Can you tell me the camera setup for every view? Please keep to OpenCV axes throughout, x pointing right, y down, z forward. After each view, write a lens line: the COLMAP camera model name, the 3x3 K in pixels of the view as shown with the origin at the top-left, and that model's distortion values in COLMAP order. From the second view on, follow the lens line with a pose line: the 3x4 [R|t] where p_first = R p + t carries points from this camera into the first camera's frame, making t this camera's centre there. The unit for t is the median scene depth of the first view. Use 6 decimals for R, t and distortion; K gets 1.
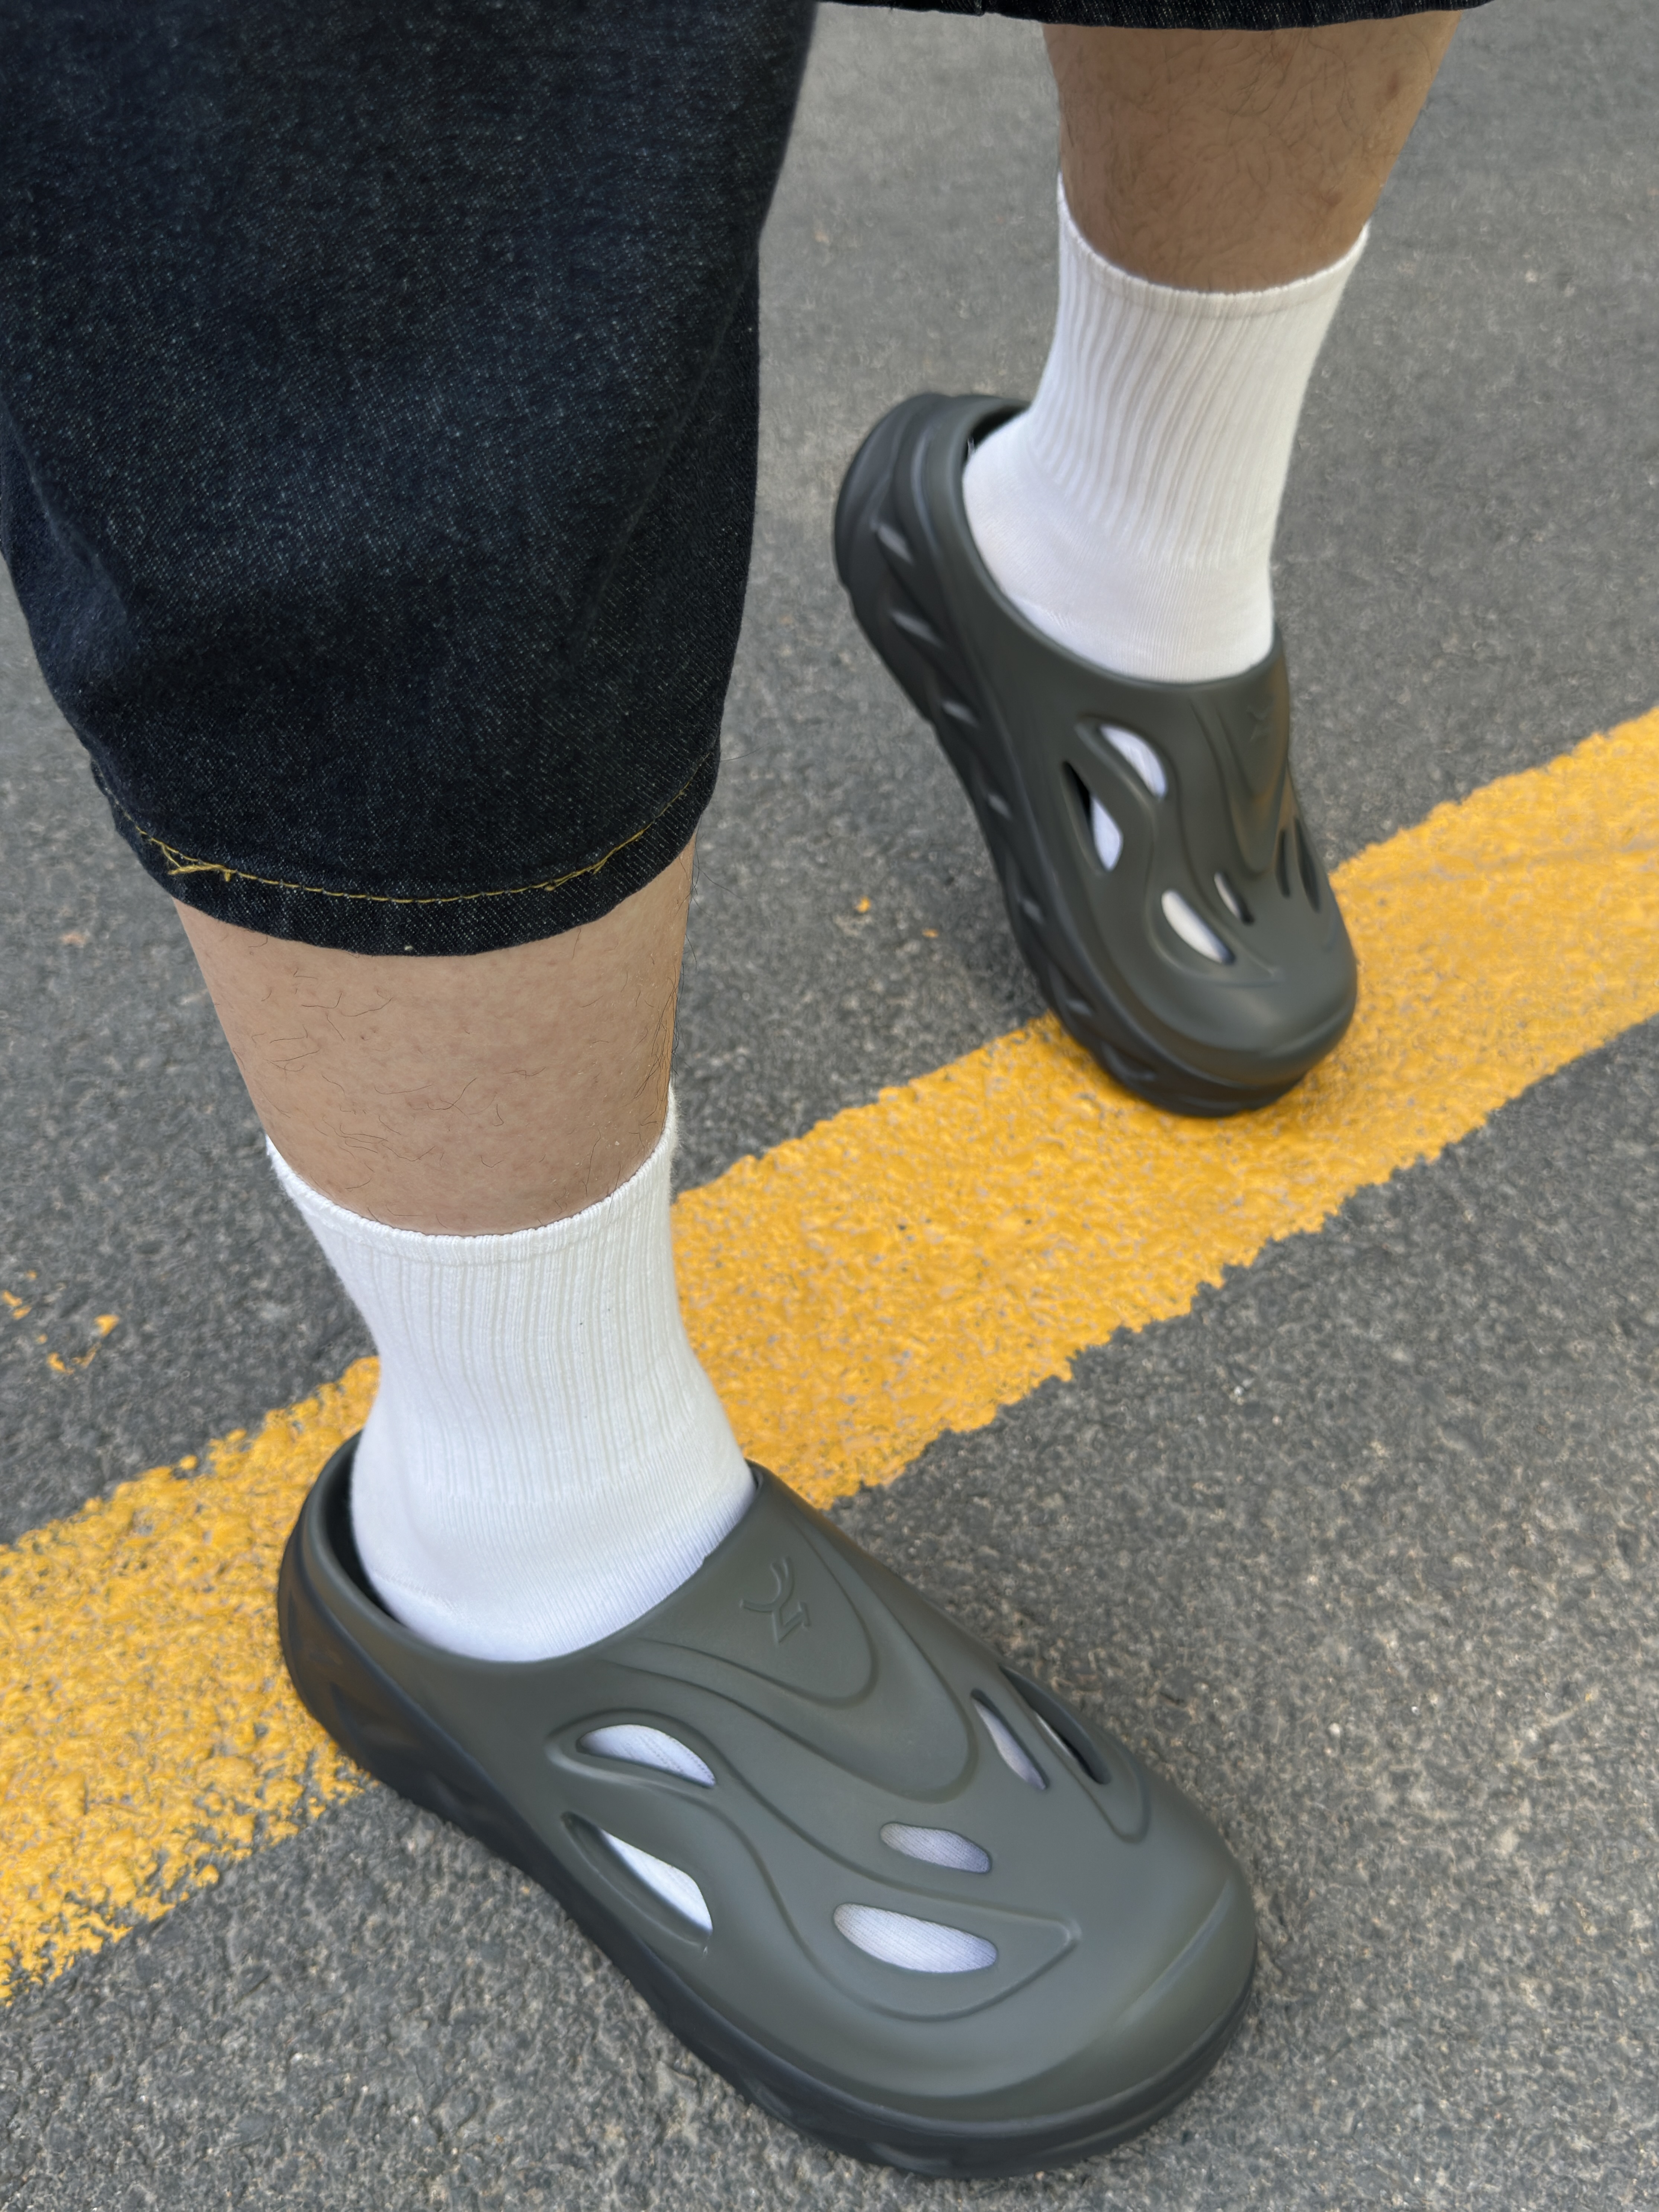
lens RADIAL K [[2153.1, 0, 829.5], [0, 2153.1, 1106.0], [0, 0, 1]] dist [0.208736, -0.492744]
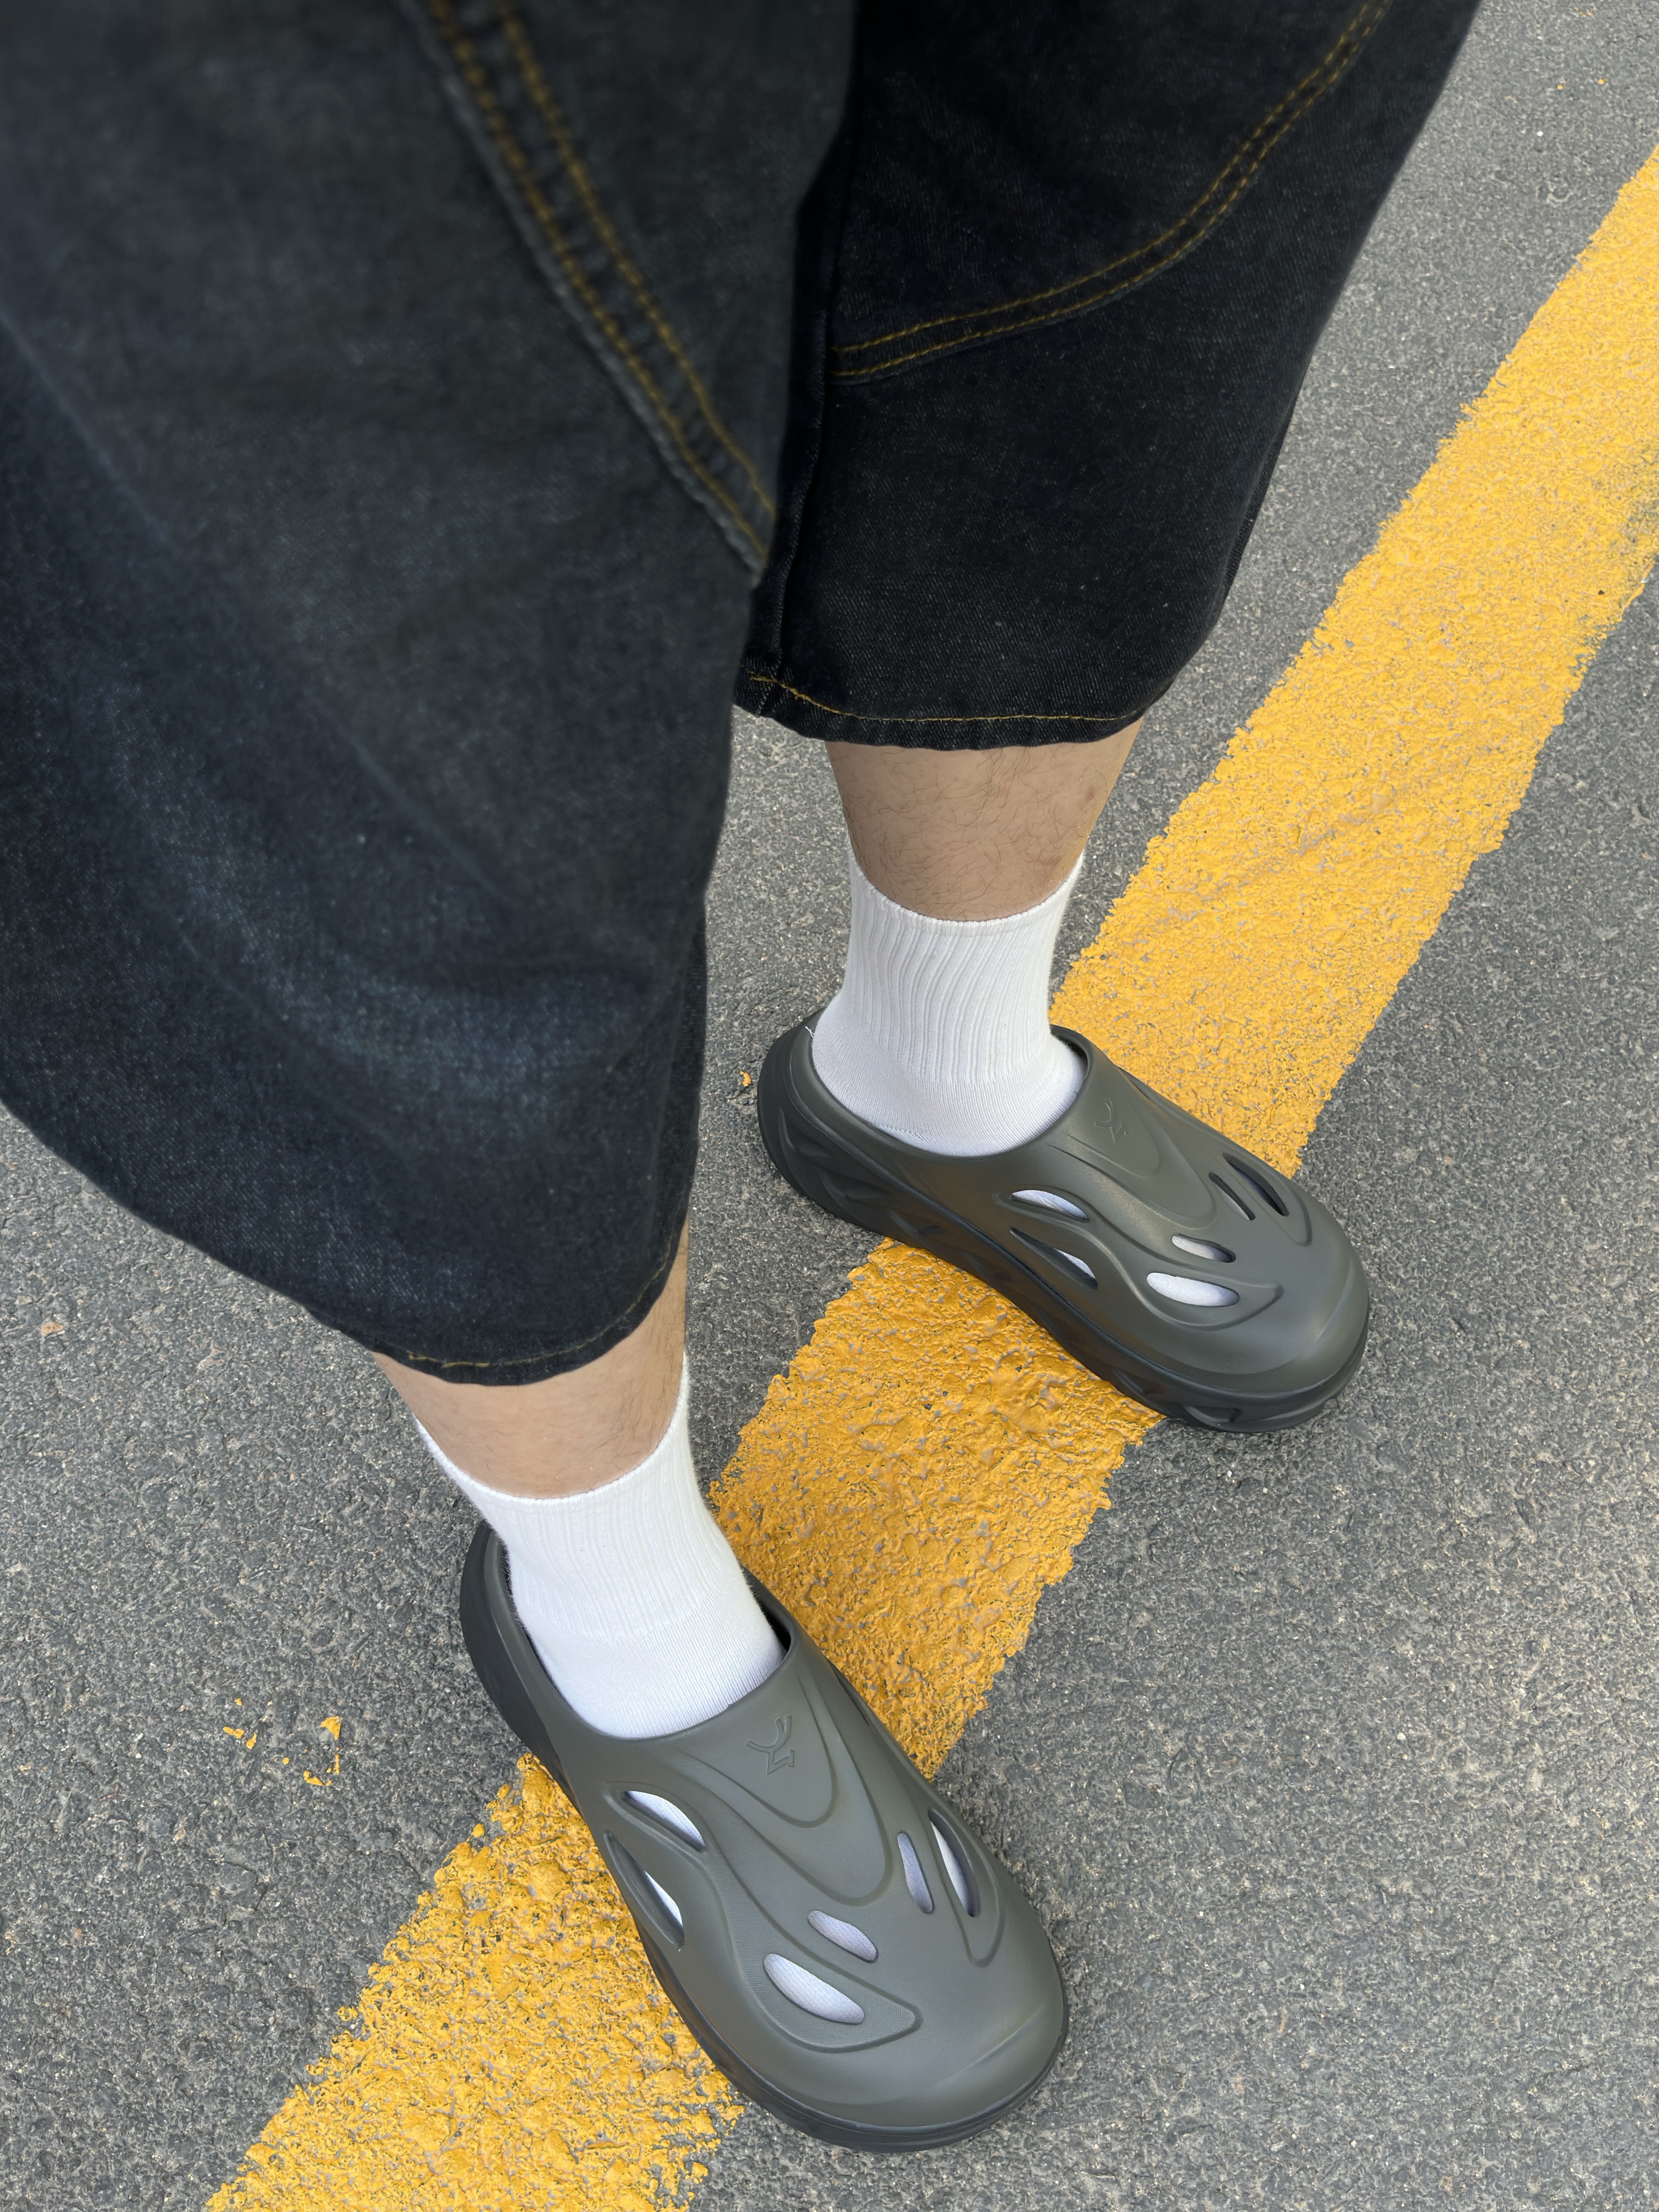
lens RADIAL K [[2153.1, 0, 829.5], [0, 2153.1, 1106.0], [0, 0, 1]] dist [0.208736, -0.492744]
pose [[0.922376, -0.283809, 0.262057, -0.336292], [0.214598, 0.940547, 0.263283, -0.507230], [-0.321200, -0.186609, 0.928444, -0.096851]]
